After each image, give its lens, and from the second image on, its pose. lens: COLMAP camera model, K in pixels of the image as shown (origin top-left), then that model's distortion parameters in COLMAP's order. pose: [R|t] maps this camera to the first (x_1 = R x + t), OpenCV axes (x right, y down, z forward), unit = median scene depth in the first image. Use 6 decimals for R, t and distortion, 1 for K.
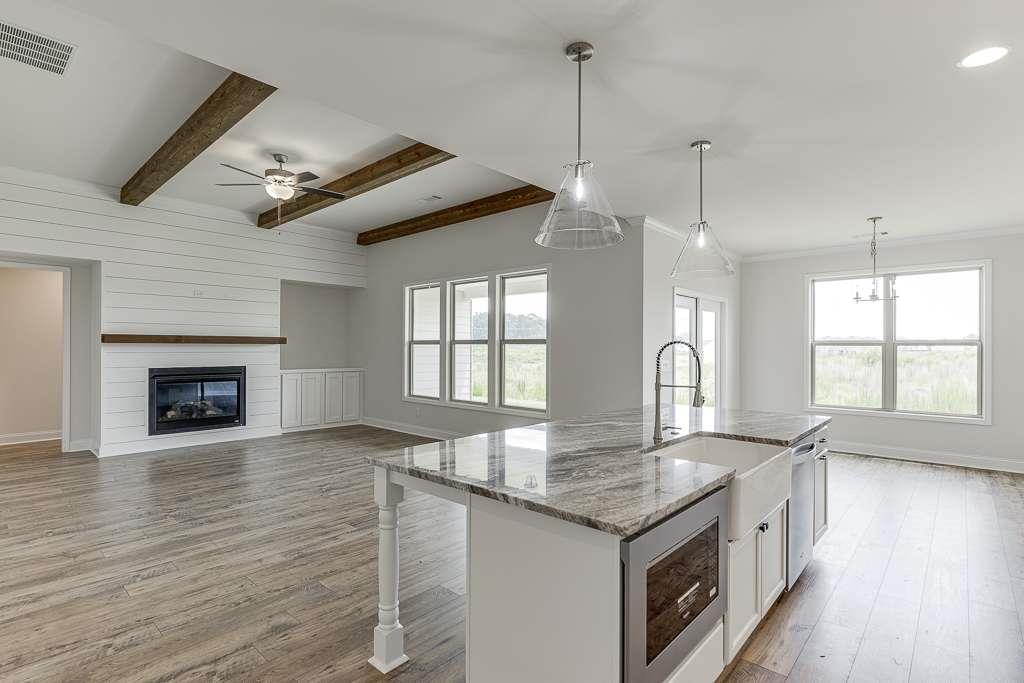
lens RADIAL K [[495.3, 0, 518.7], [0, 495.3, 345.0], [0, 0, 1]] dist [-0.003821, -0.000870]
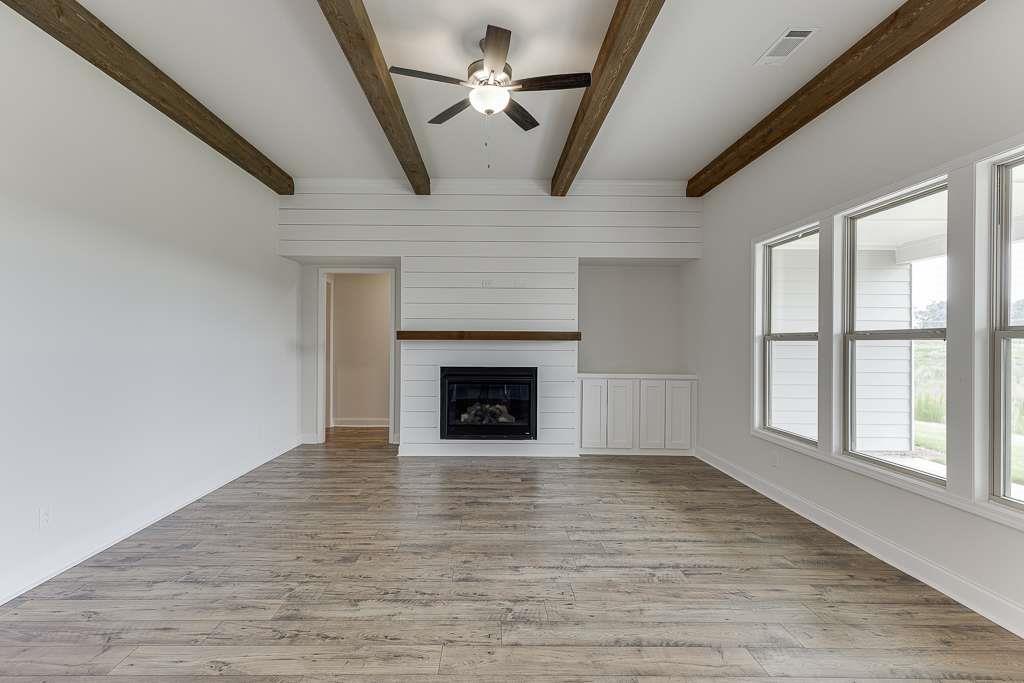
lens RADIAL K [[472.2, 0, 490.2], [0, 472.2, 340.8], [0, 0, 1]] dist [0.006806, -0.000742]
pose [[0.668633, -0.000741, -0.743592, -0.022049], [-0.000622, 0.999999, -0.001556, -0.000209], [0.743592, 0.001503, 0.668632, 0.442948]]
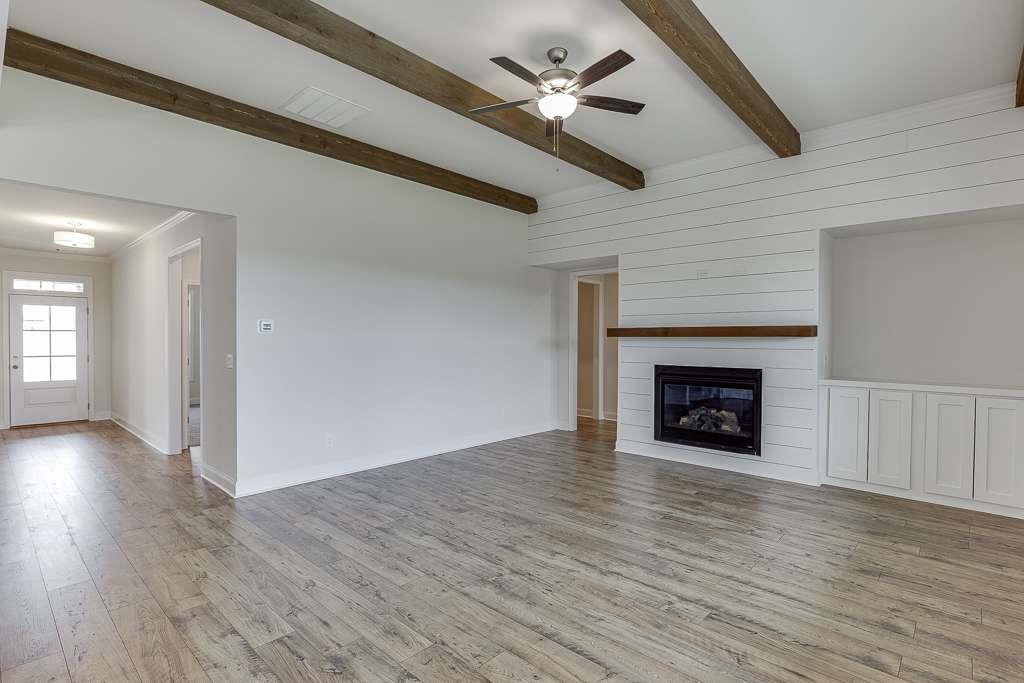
lens RADIAL K [[495.3, 0, 518.7], [0, 495.3, 345.0], [0, 0, 1]] dist [-0.003821, -0.000870]
pose [[-0.004025, 0.010022, -0.999942, 0.139430], [0.000225, 0.999950, 0.010021, 0.002255], [0.999992, -0.000185, -0.004027, 0.707682]]
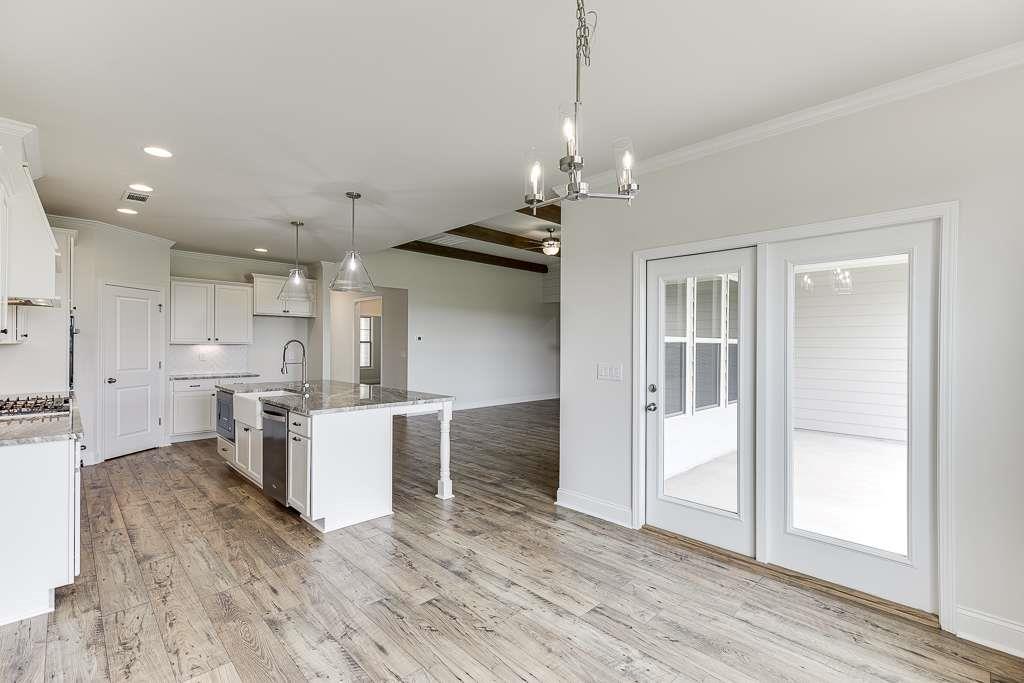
lens RADIAL K [[457.9, 0, 518.4], [0, 457.9, 345.6], [0, 0, 1]] dist [0.008053, -0.000428]
pose [[-0.053226, 0.001566, -0.998581, 0.772356], [-0.001120, 0.999998, 0.001628, 0.000720], [0.998582, 0.001205, -0.053224, 0.724647]]
